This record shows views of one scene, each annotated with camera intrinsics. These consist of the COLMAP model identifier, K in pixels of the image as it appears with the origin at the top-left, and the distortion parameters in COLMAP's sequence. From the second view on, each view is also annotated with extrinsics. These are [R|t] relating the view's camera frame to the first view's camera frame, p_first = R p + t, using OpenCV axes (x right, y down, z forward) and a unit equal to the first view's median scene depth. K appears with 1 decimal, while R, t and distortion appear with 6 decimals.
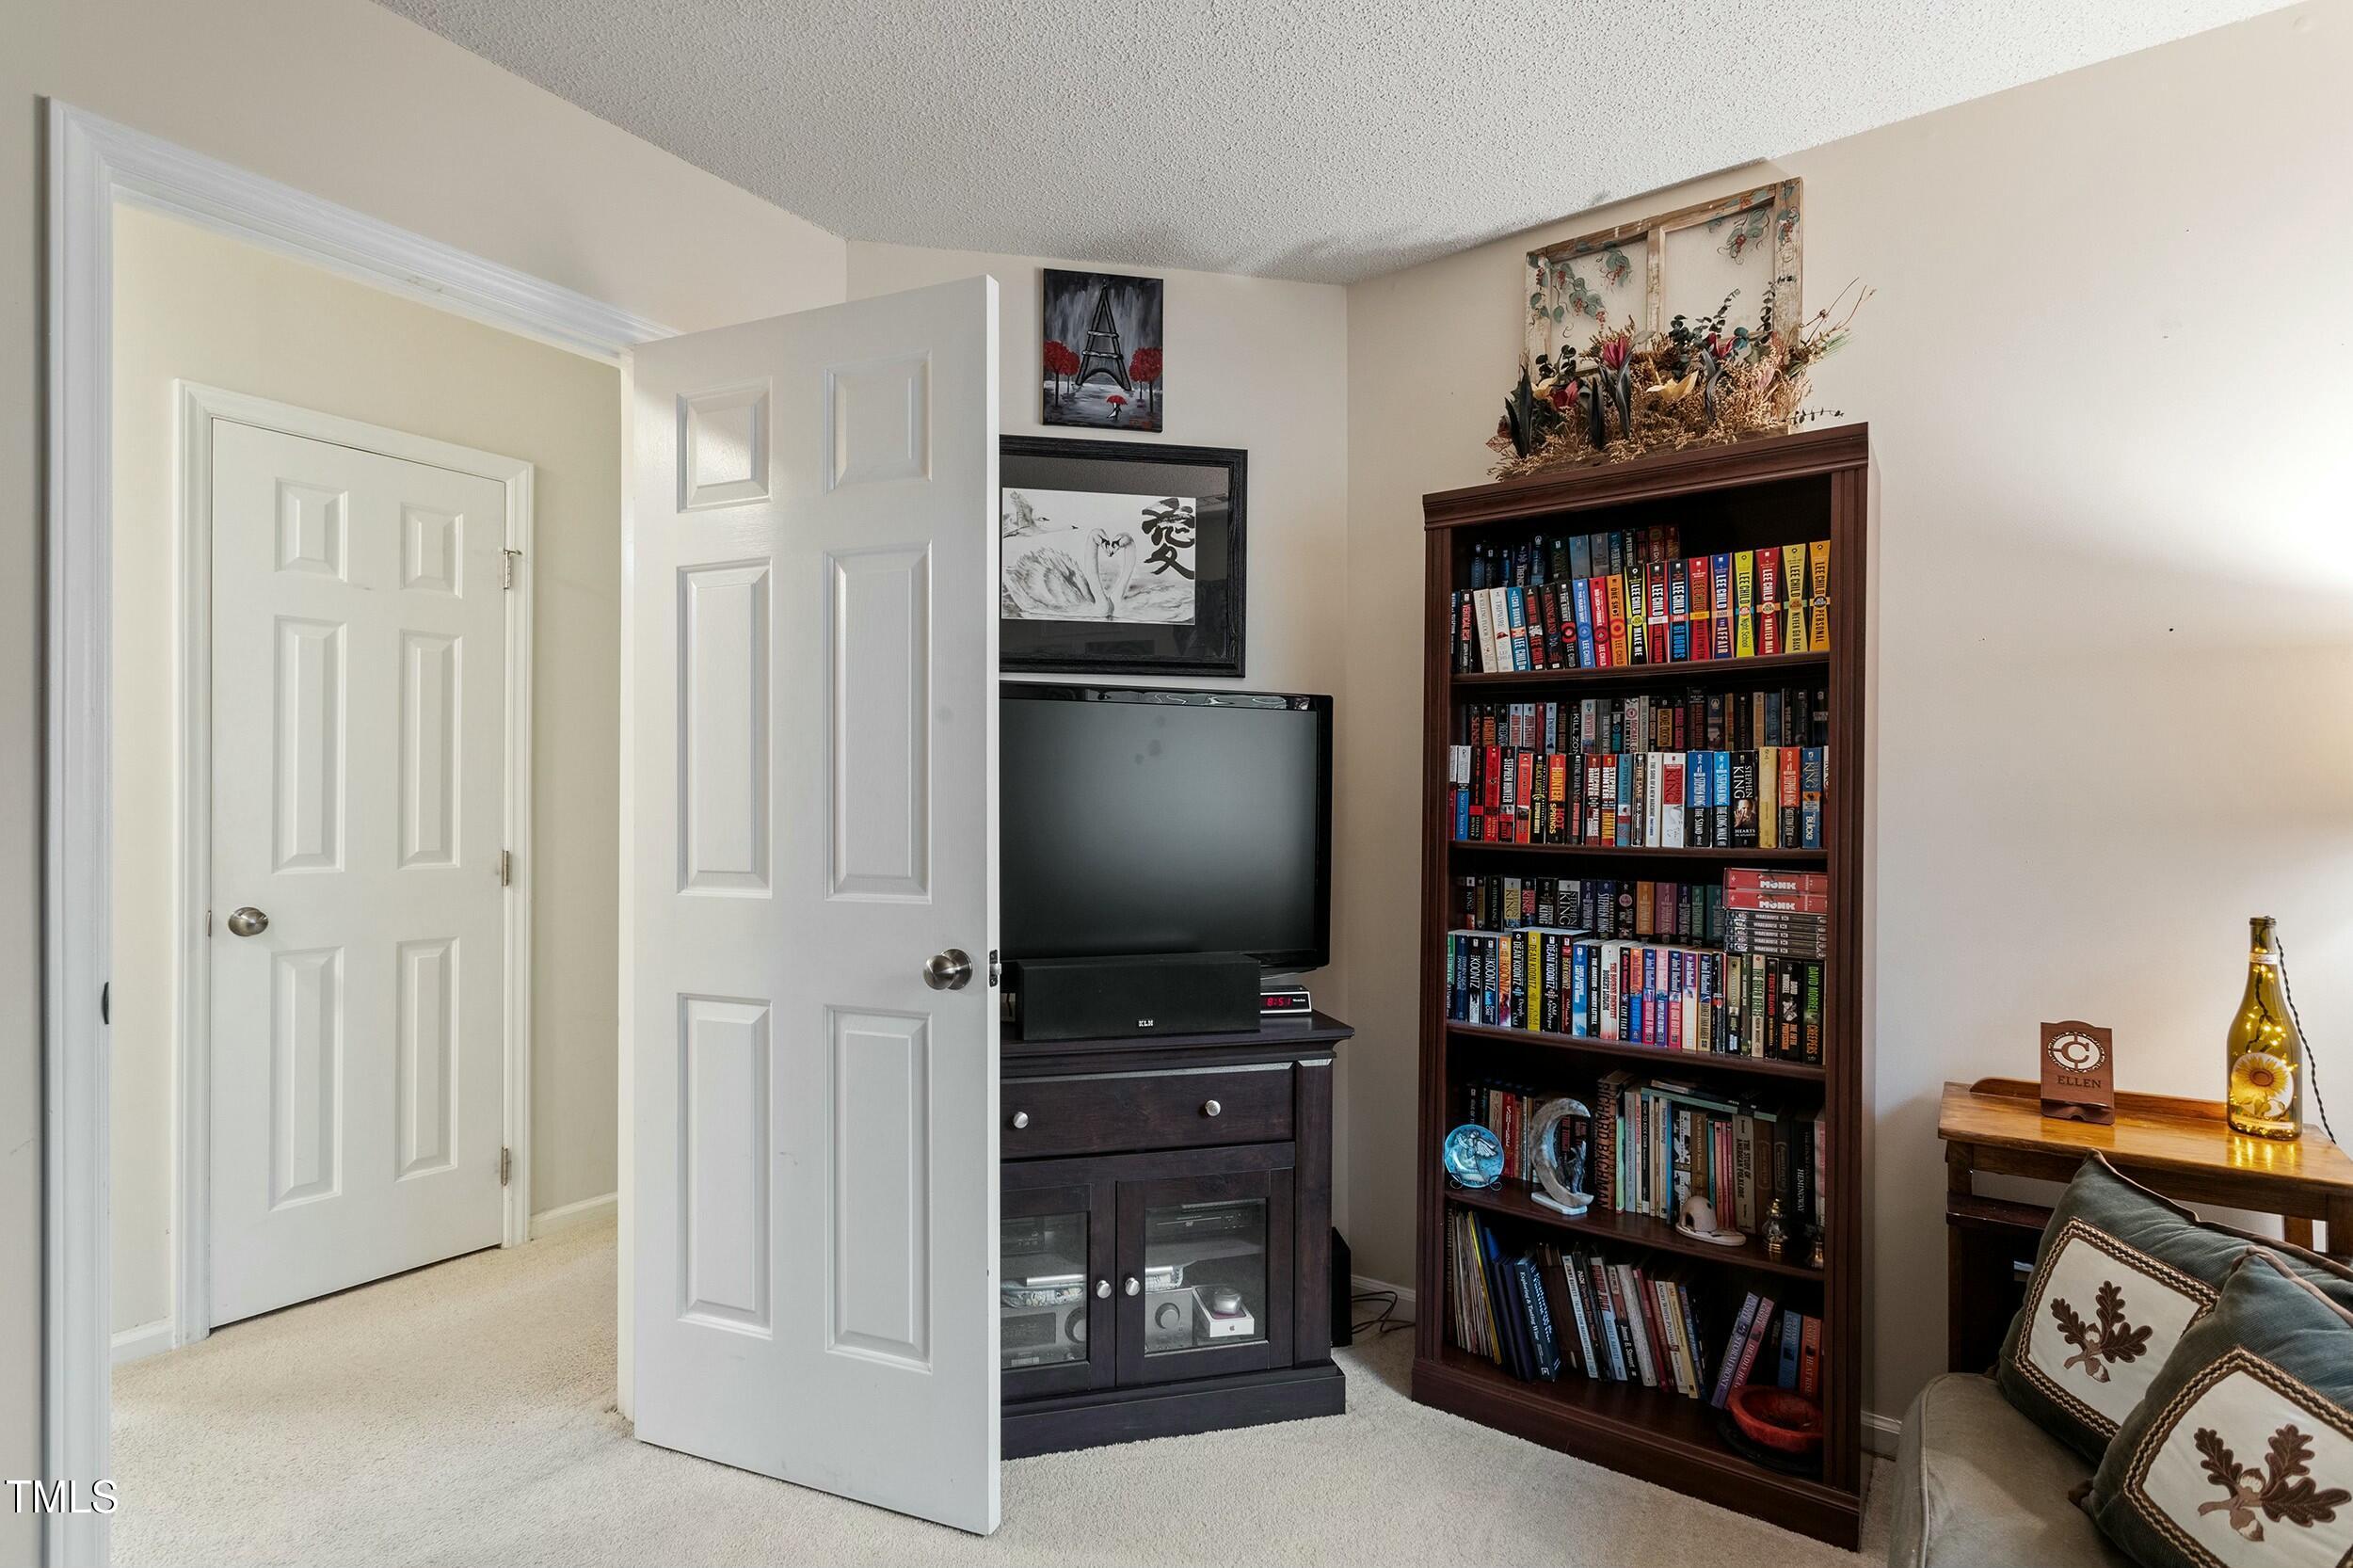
lens RADIAL K [[1122.5, 0, 1172.5], [0, 1122.5, 803.3], [0, 0, 1]] dist [0.003963, 0.000208]
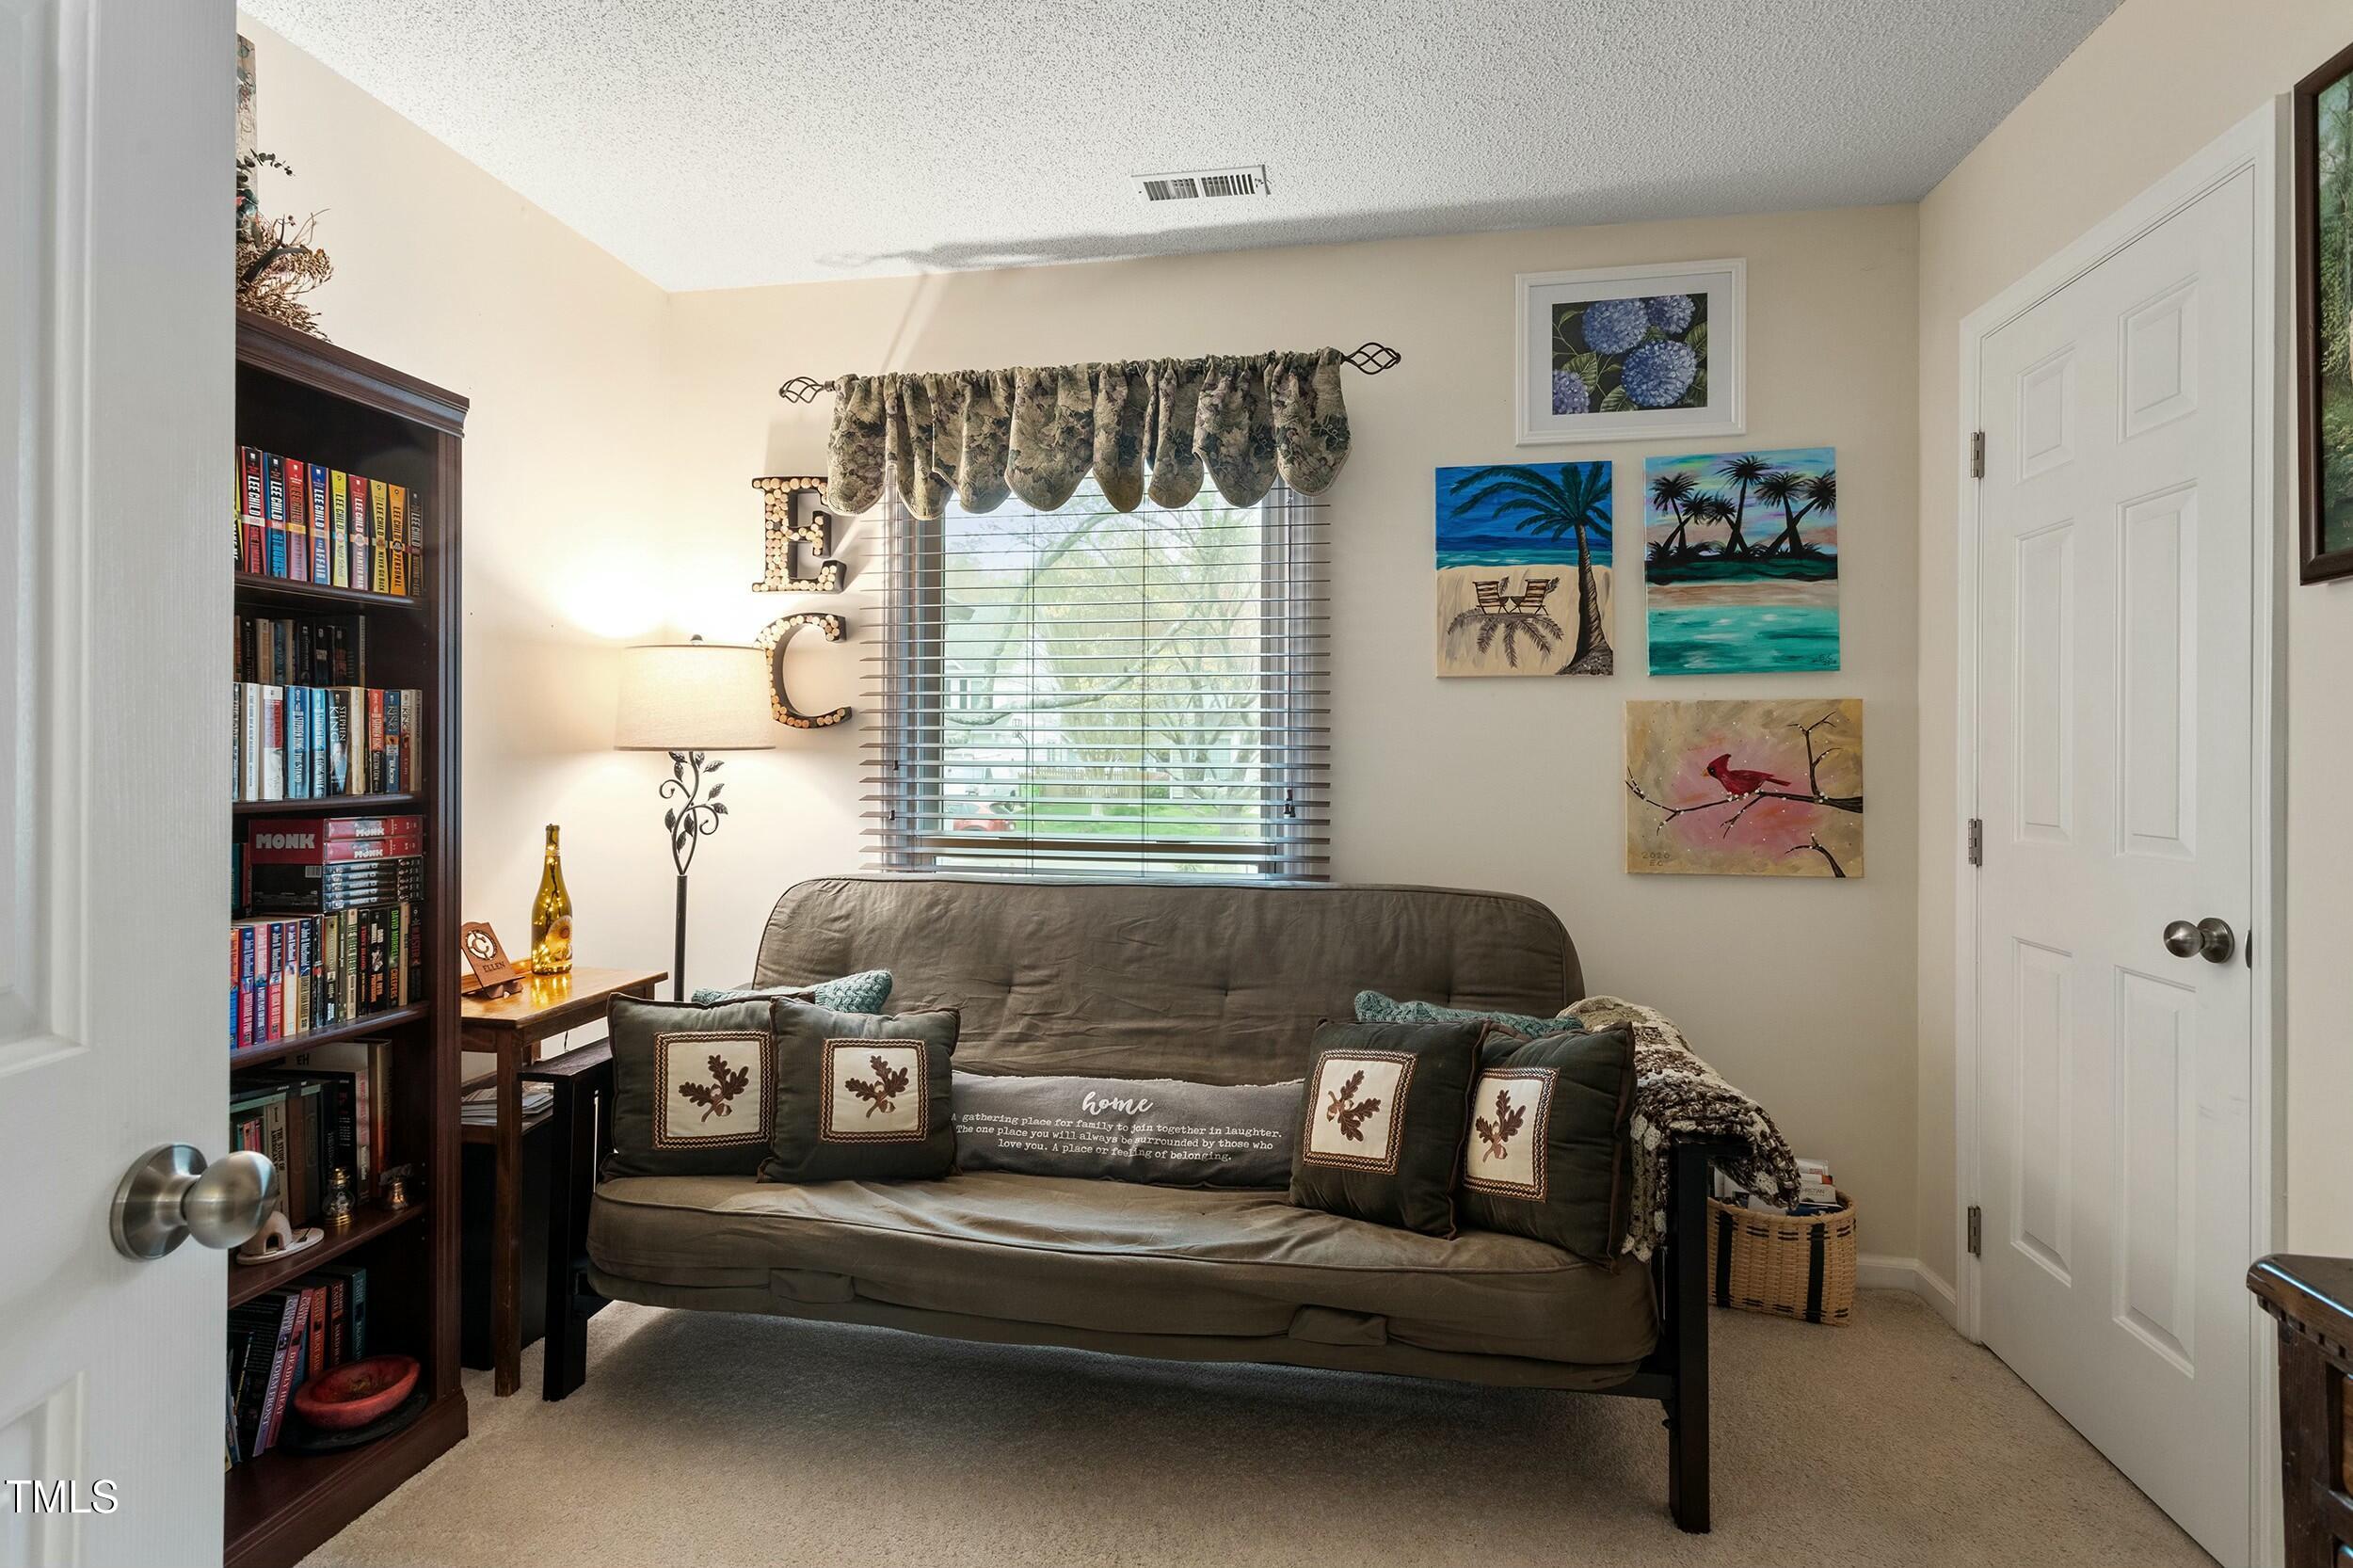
lens RADIAL K [[1122.5, 0, 1170.8], [0, 1122.5, 745.0], [0, 0, 1]] dist [0.003963, 0.000208]
pose [[-0.414978, -0.002741, 0.909827, -0.609242], [-0.011015, 0.999937, -0.002011, -0.007138], [-0.909765, -0.010856, -0.414982, 0.767990]]
